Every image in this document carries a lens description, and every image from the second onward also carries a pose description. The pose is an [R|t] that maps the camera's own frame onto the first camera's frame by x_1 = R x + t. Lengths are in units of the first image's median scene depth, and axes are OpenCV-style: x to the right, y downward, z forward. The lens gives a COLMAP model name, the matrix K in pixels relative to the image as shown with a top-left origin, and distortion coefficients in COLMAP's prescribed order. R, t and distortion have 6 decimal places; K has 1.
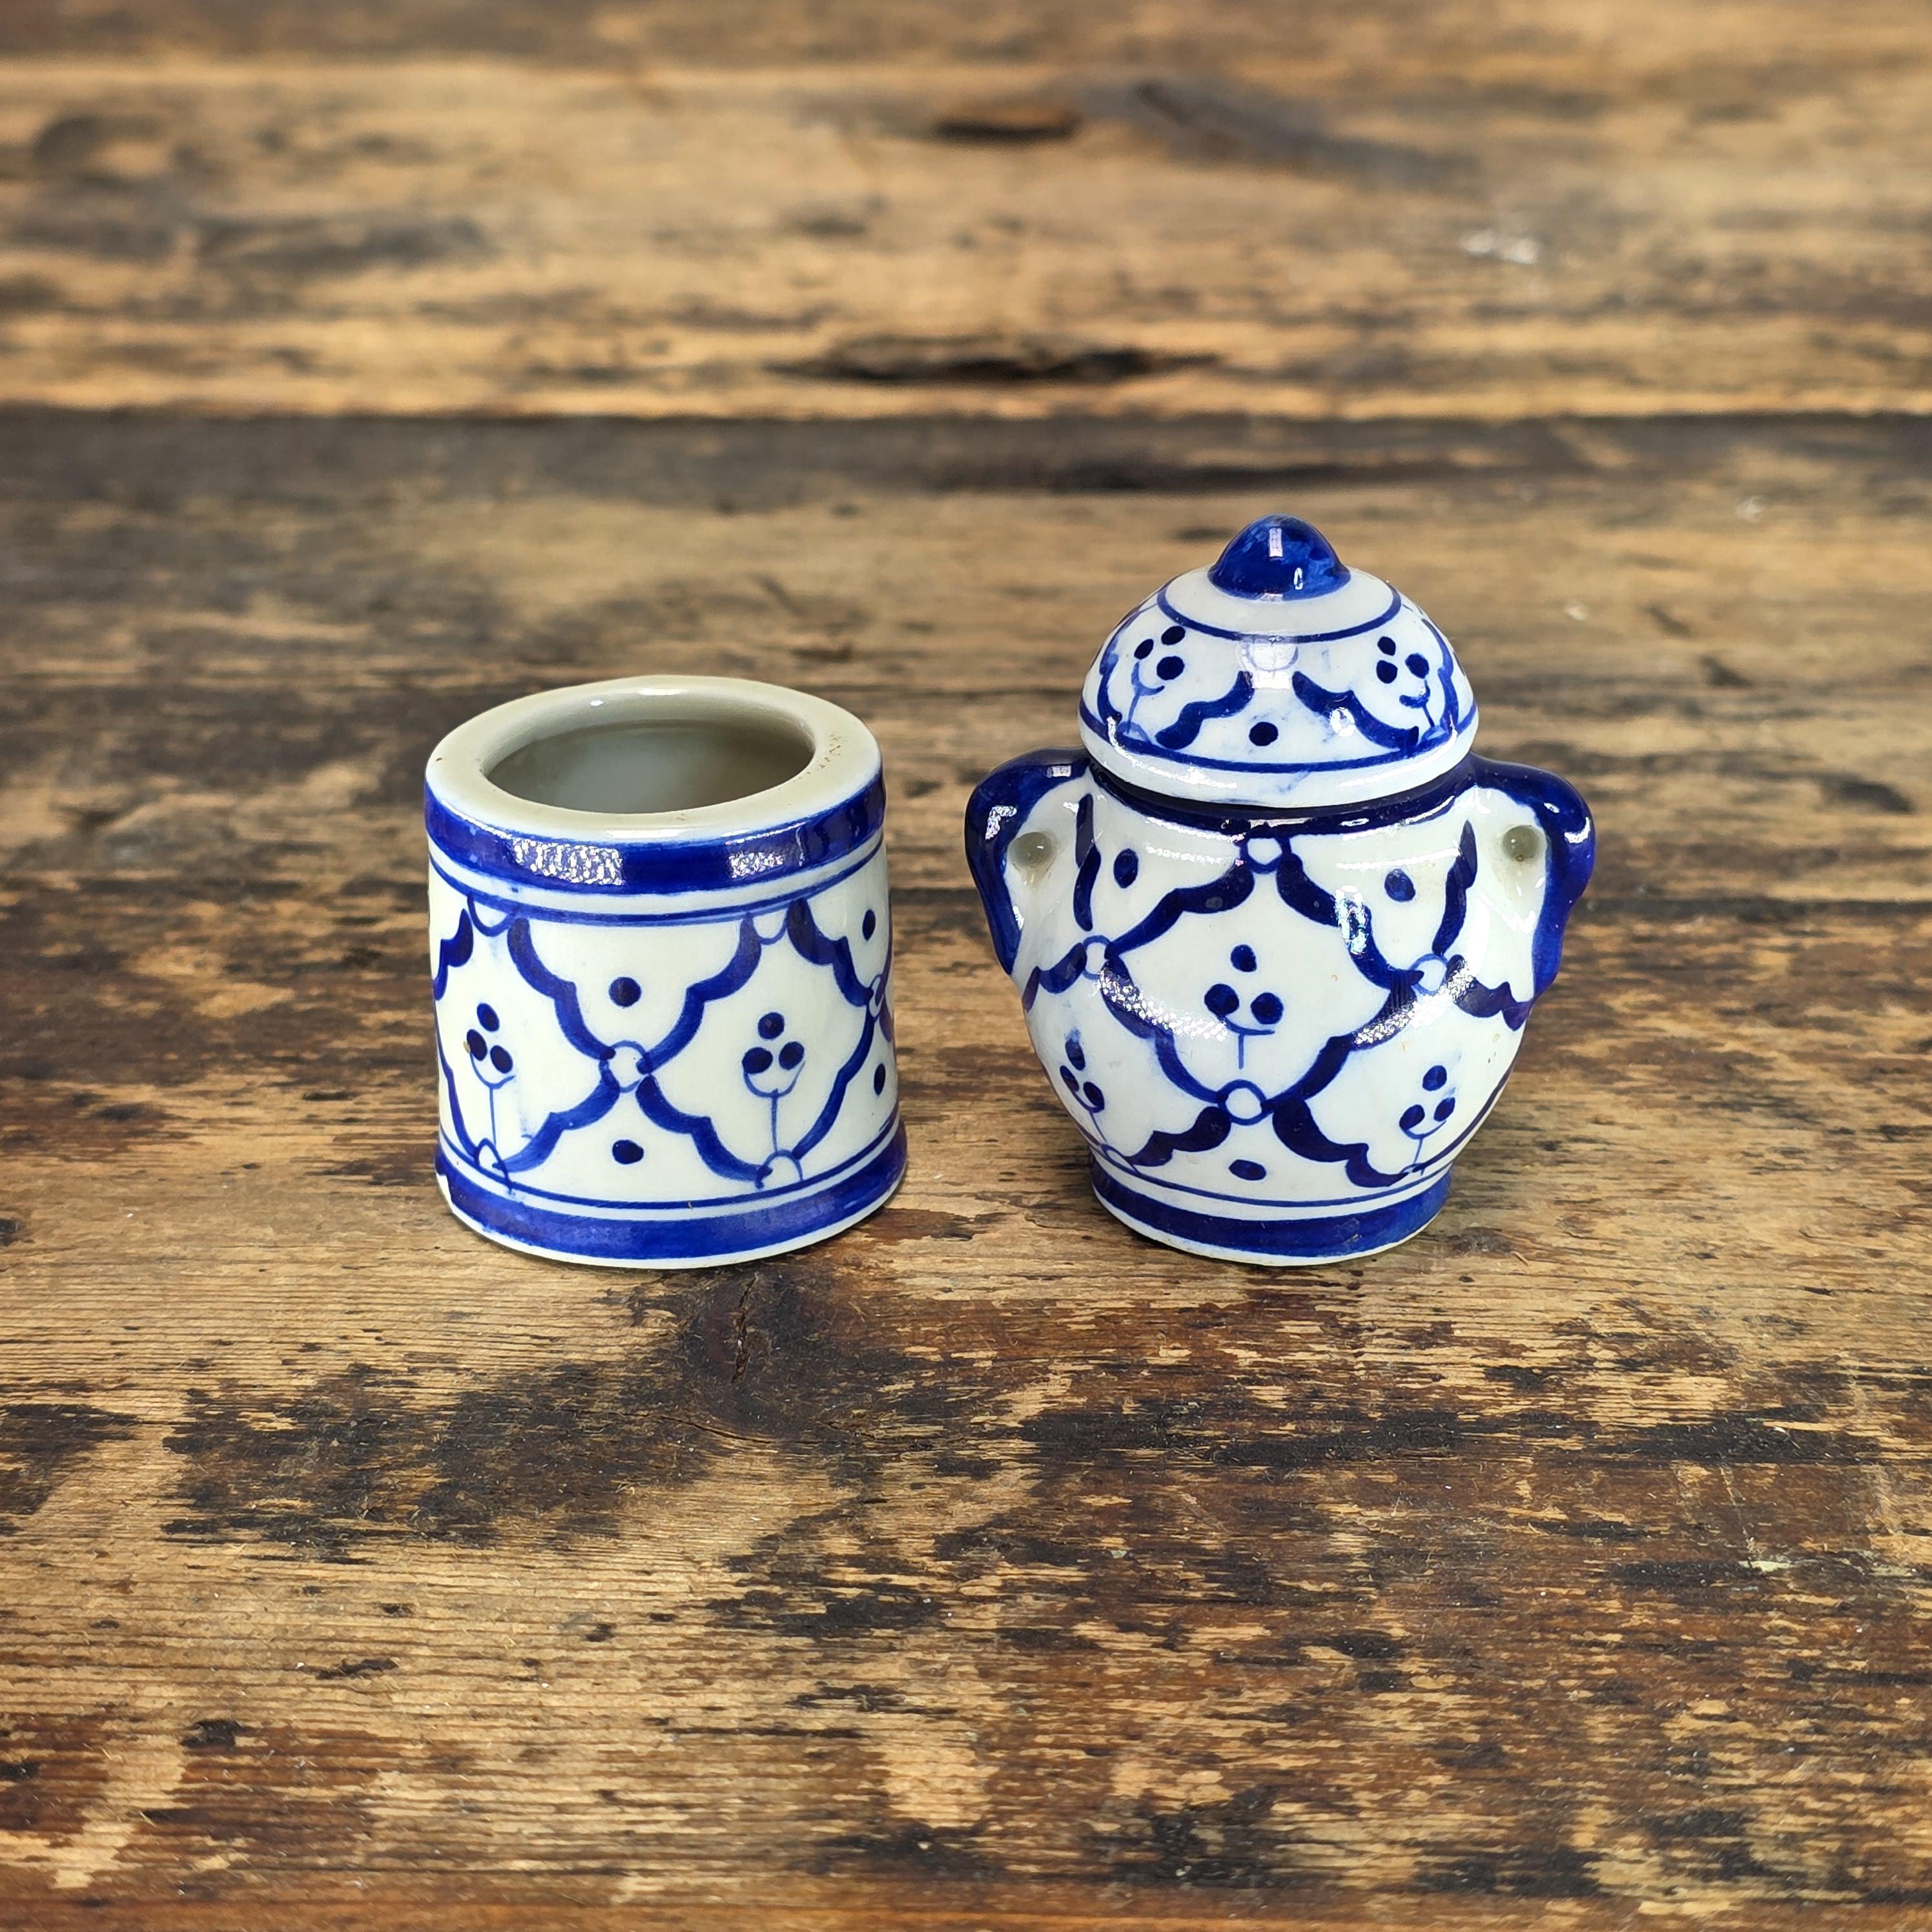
lens RADIAL K [[4821.6, 0, 966.0], [0, 4821.6, 966.0], [0, 0, 1]] dist [0.392325, -3.593562]
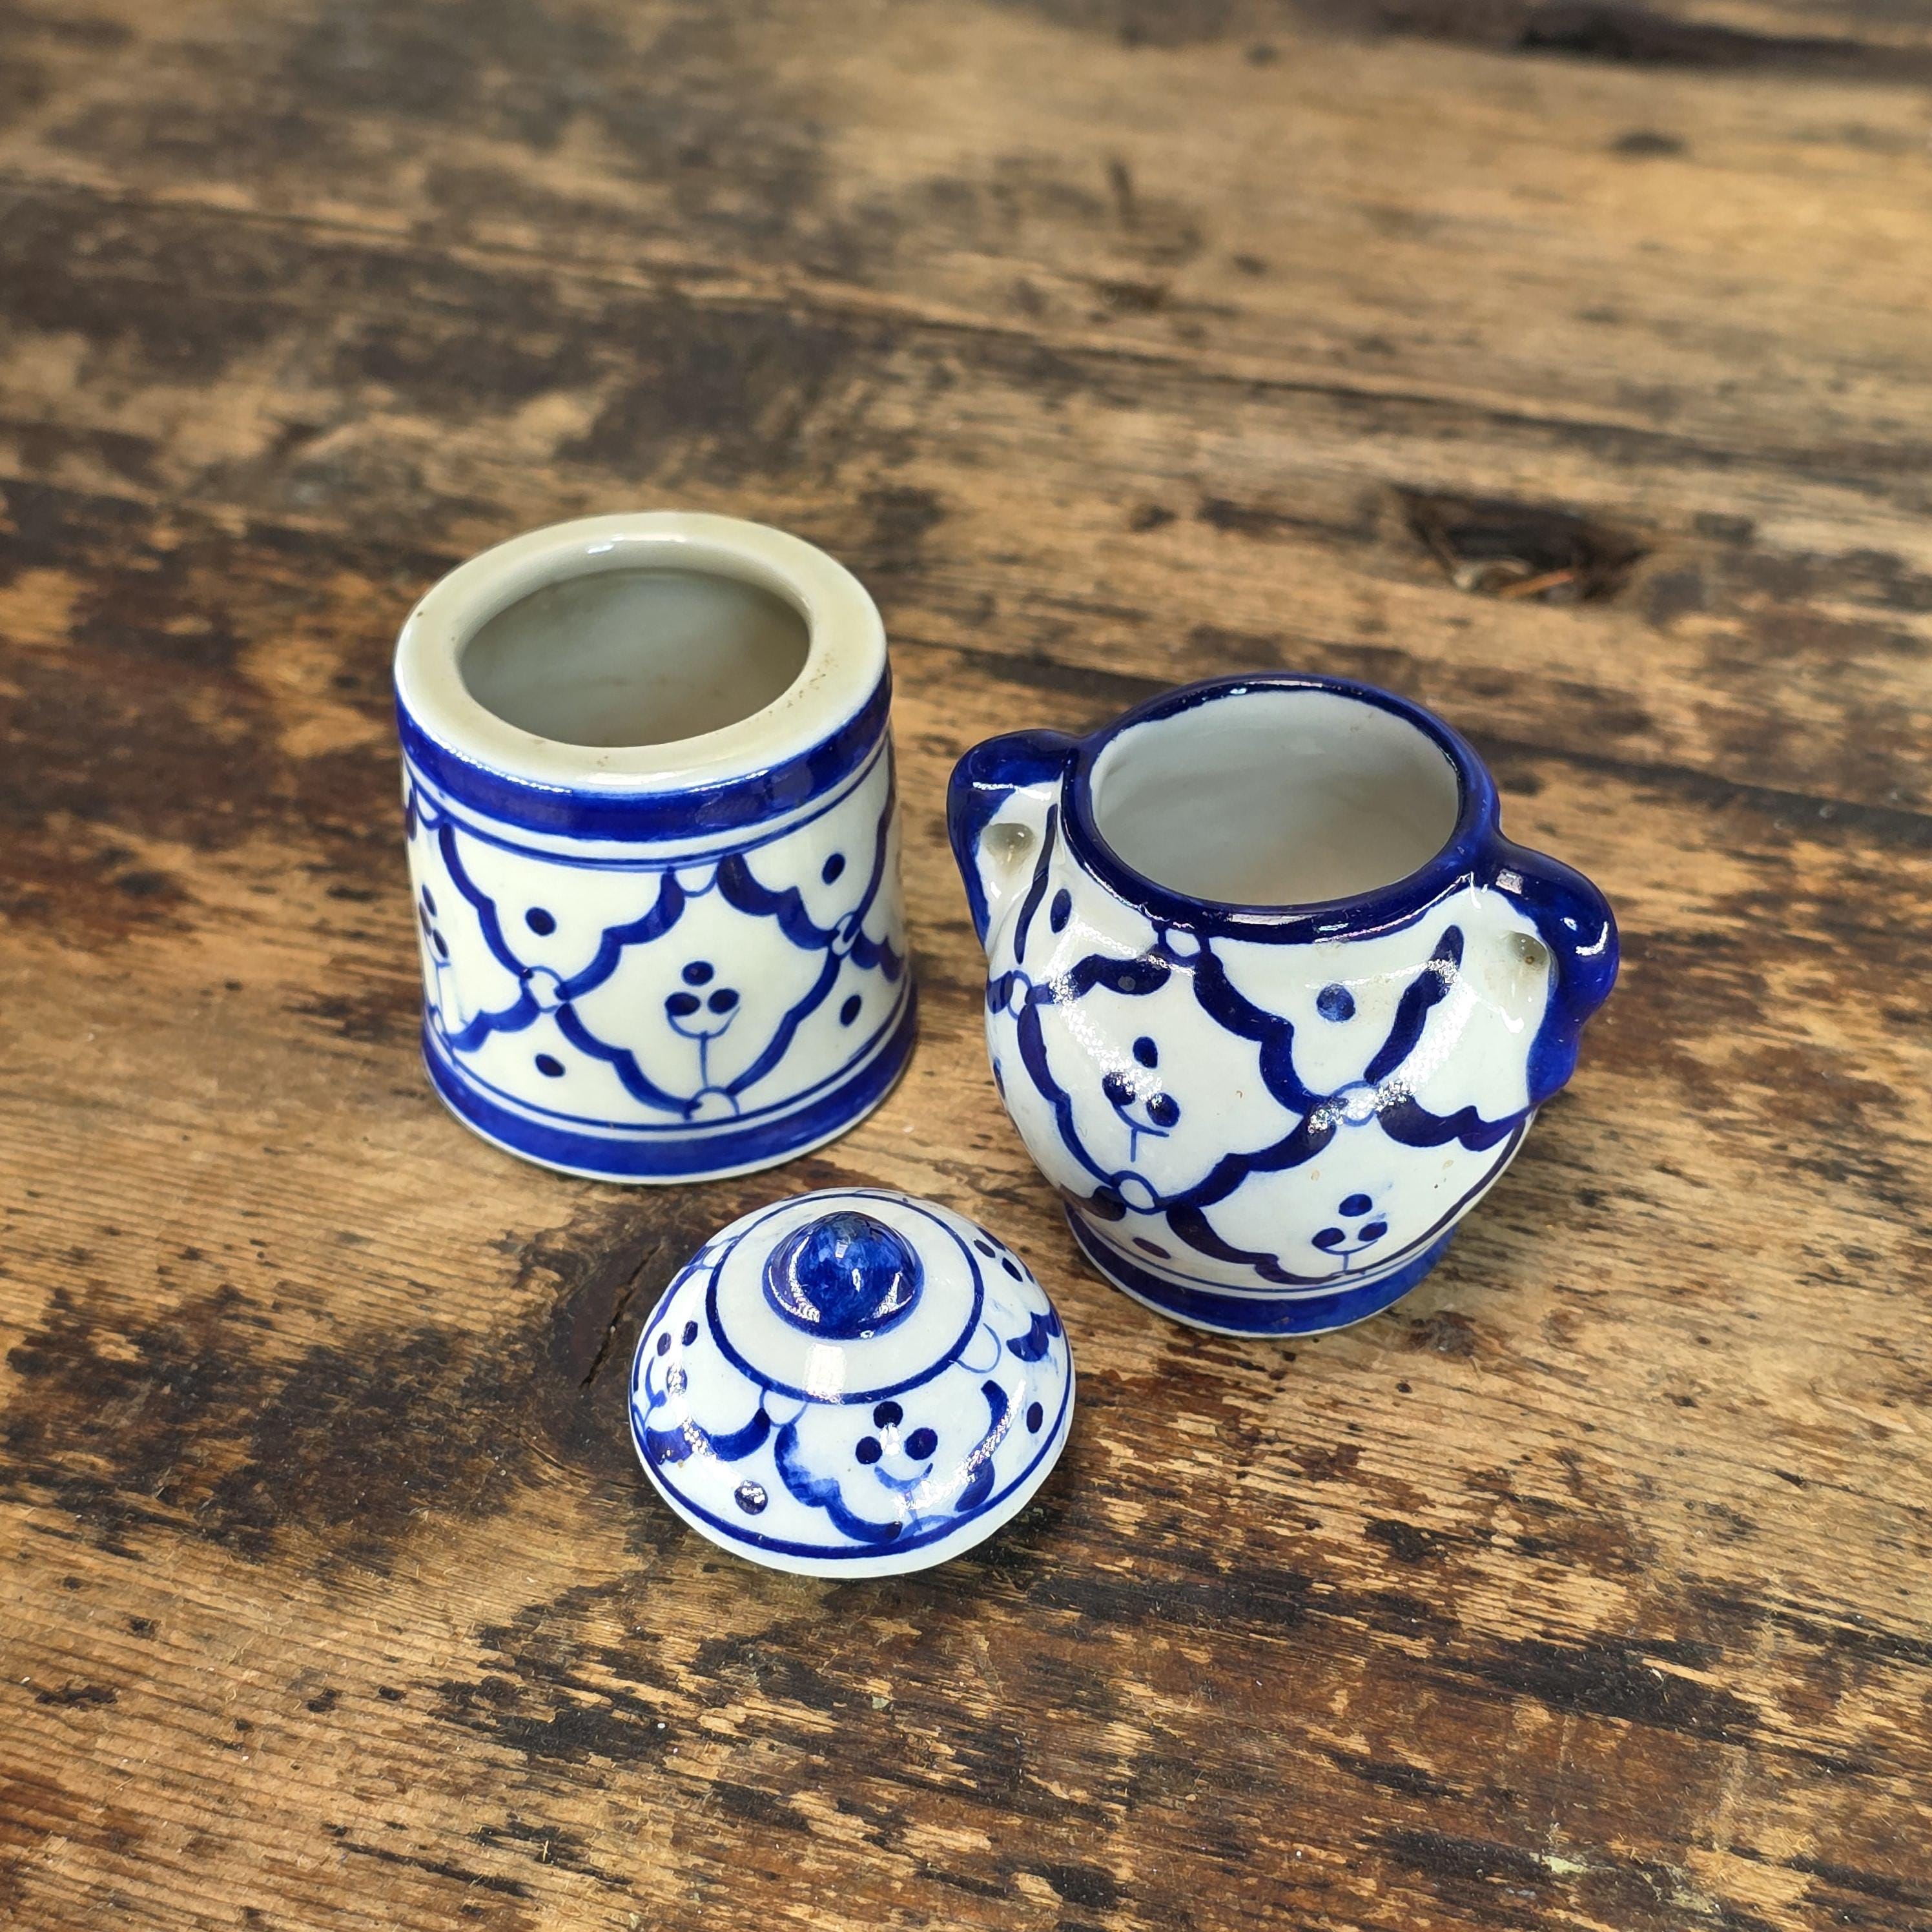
lens RADIAL K [[4821.6, 0, 966.0], [0, 4821.6, 966.0], [0, 0, 1]] dist [0.392325, -3.593562]
pose [[0.953410, 0.167589, -0.250844, 0.245500], [-0.087239, 0.949136, 0.302539, -0.282947], [0.288788, -0.266560, 0.919536, 0.175664]]
